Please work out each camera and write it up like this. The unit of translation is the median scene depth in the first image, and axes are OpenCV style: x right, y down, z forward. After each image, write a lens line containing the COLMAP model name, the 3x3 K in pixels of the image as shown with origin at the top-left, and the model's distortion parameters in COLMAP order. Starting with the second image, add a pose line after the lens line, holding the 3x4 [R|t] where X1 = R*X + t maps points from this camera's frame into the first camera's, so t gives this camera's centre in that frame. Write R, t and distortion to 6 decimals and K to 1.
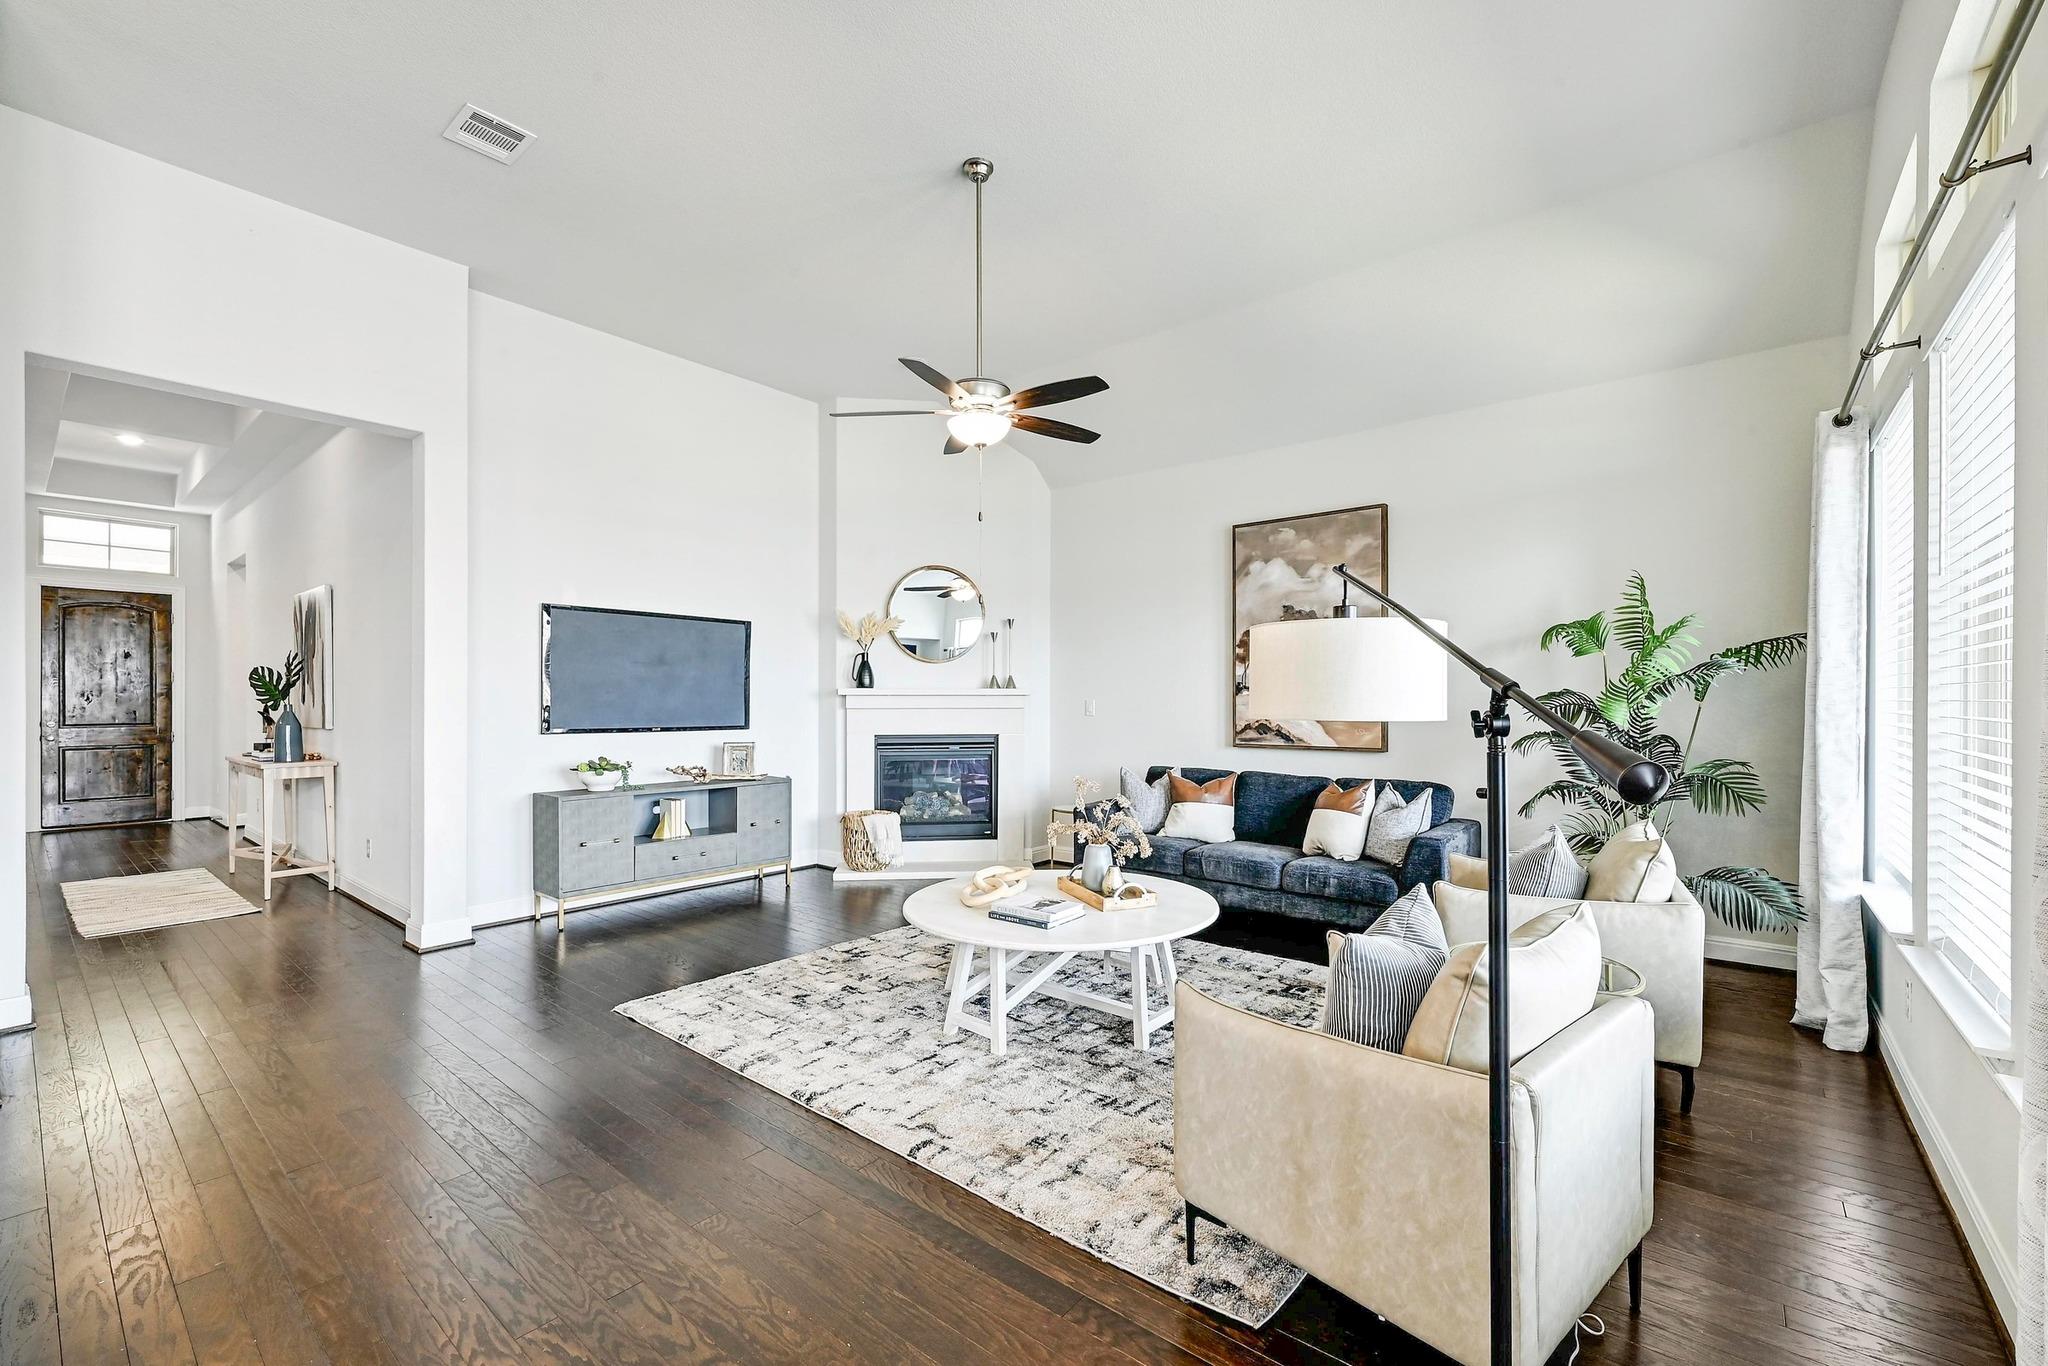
lens RADIAL K [[810.4, 0, 1065.0], [0, 810.4, 704.3], [0, 0, 1]] dist [0.000225, -0.000155]
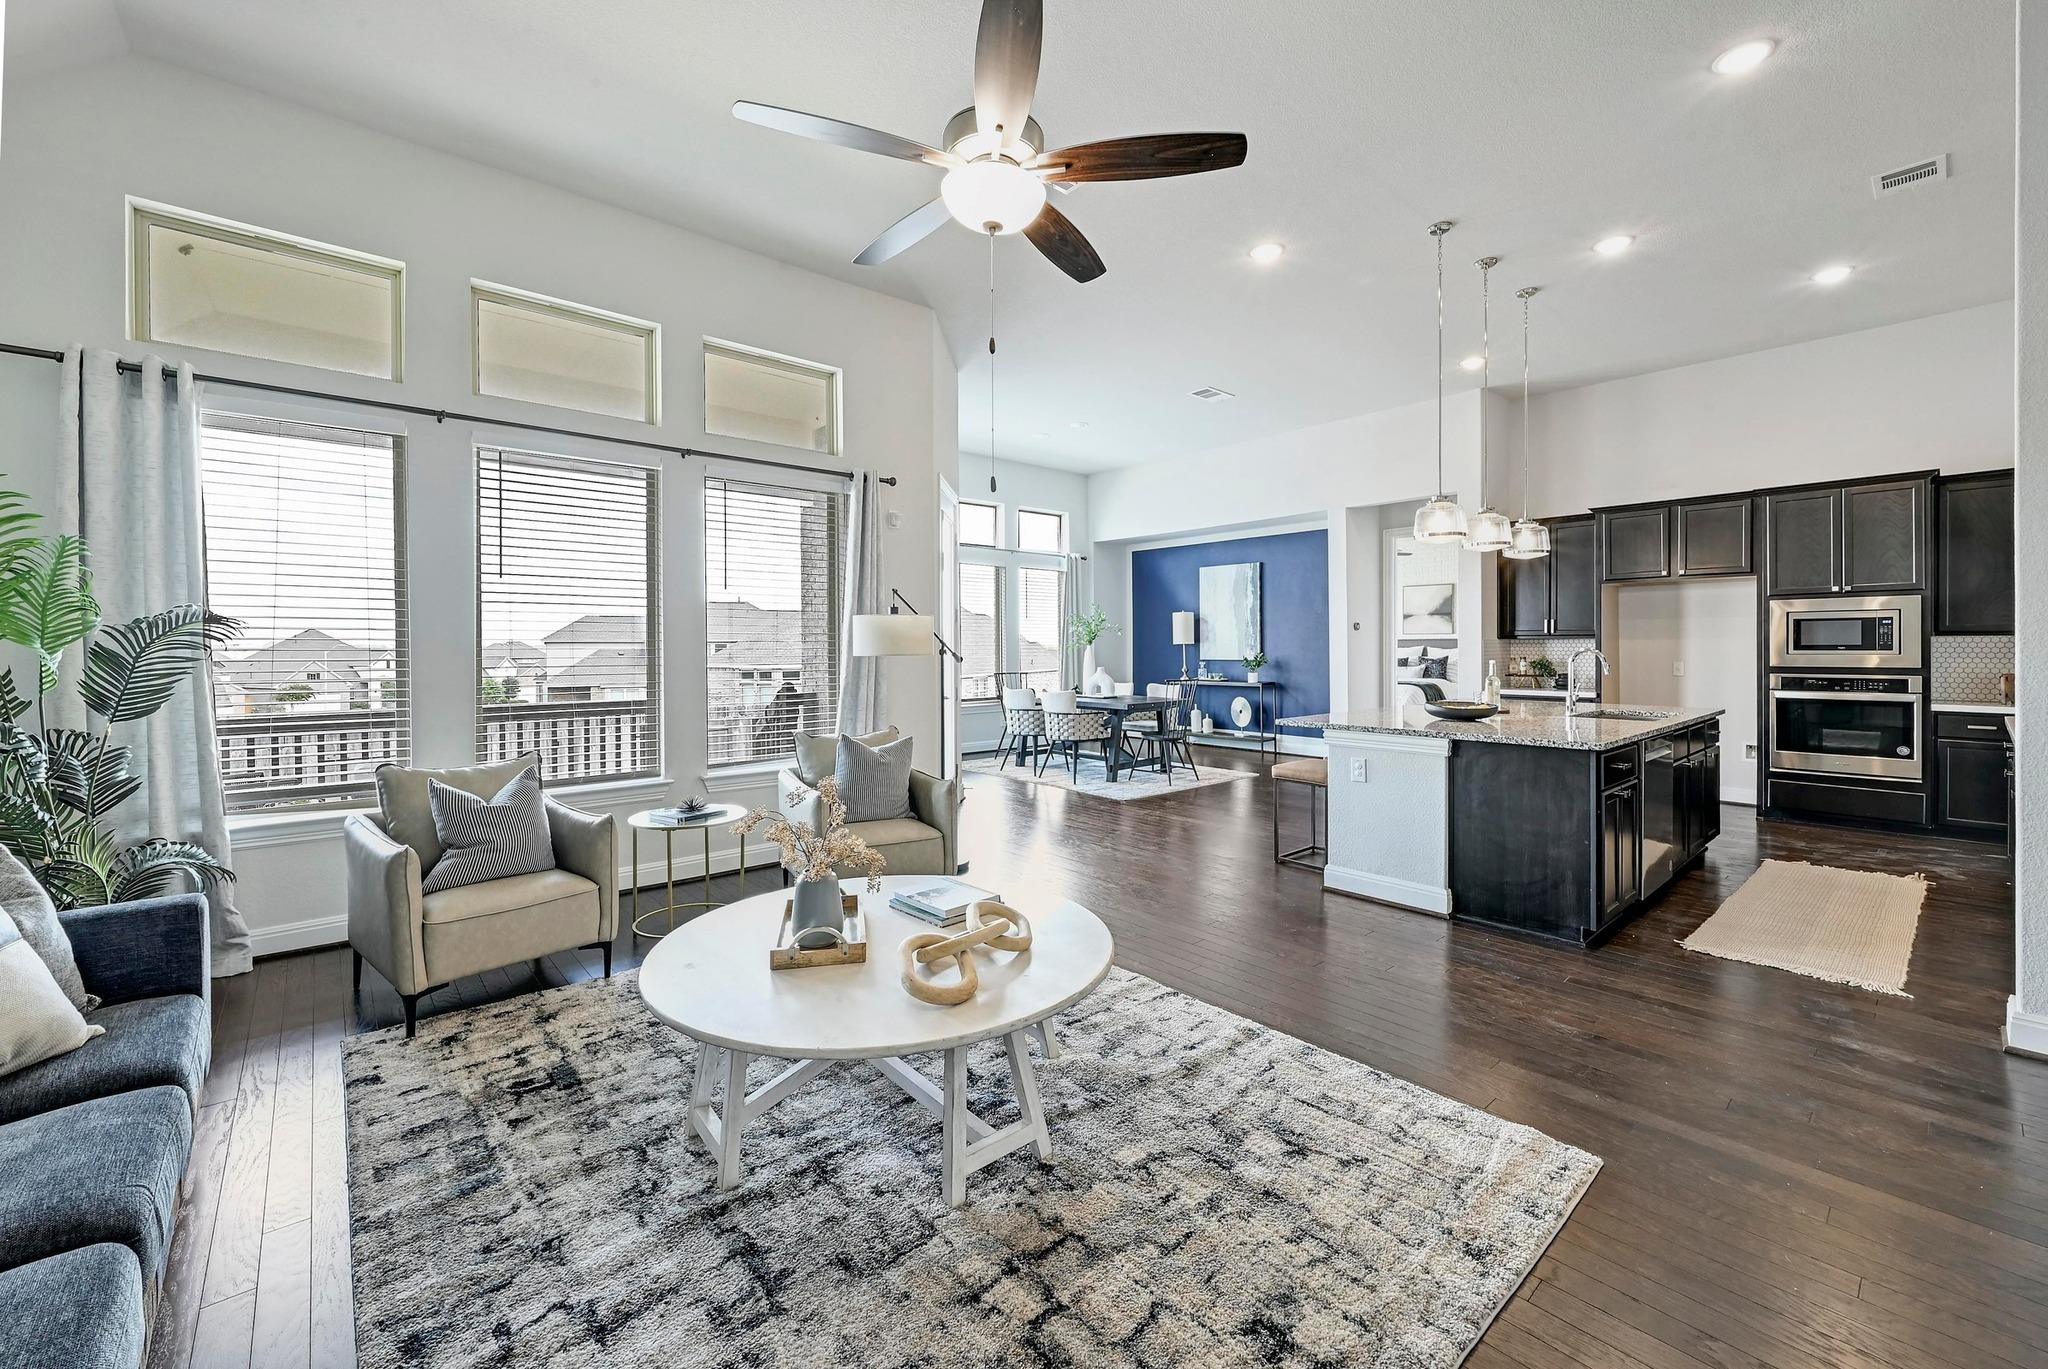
lens RADIAL K [[833.1, 0, 984.9], [0, 833.1, 648.1], [0, 0, 1]] dist [0.000347, -0.000294]
pose [[-0.968308, 0.002152, 0.249750, -0.170410], [0.004790, 0.999939, 0.009955, -0.007970], [-0.249713, 0.010835, -0.968259, 1.078996]]
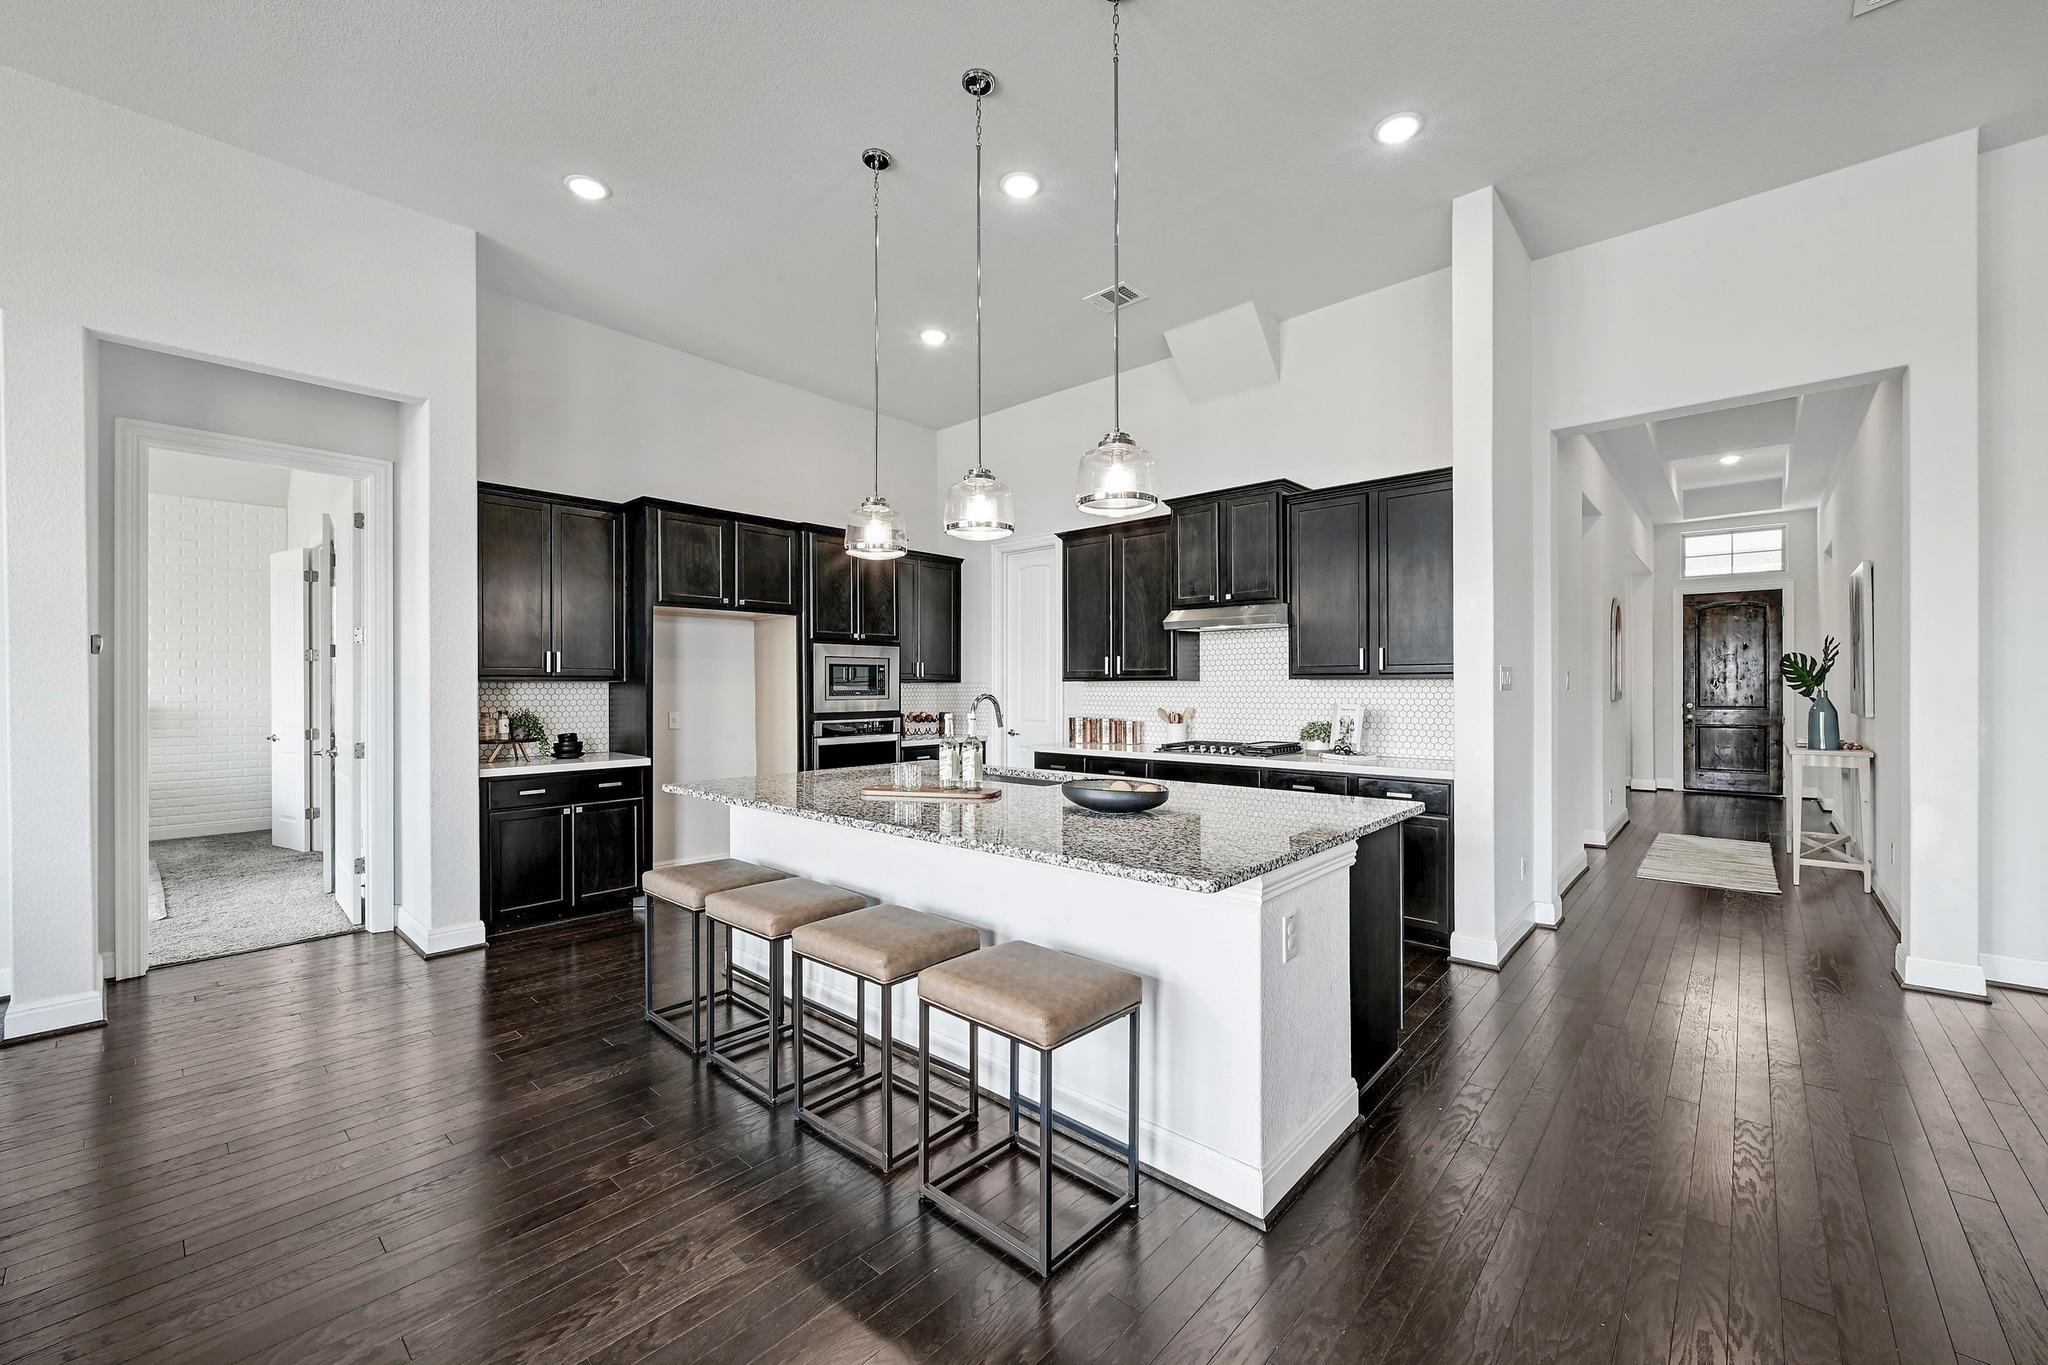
lens RADIAL K [[825.3, 0, 1057.5], [0, 825.3, 684.8], [0, 0, 1]] dist [0.001163, -0.000317]
pose [[-0.051635, -0.003155, -0.998661, 0.098330], [-0.002527, 0.999992, -0.003029, -0.001670], [0.998663, 0.002367, -0.051643, 0.162453]]
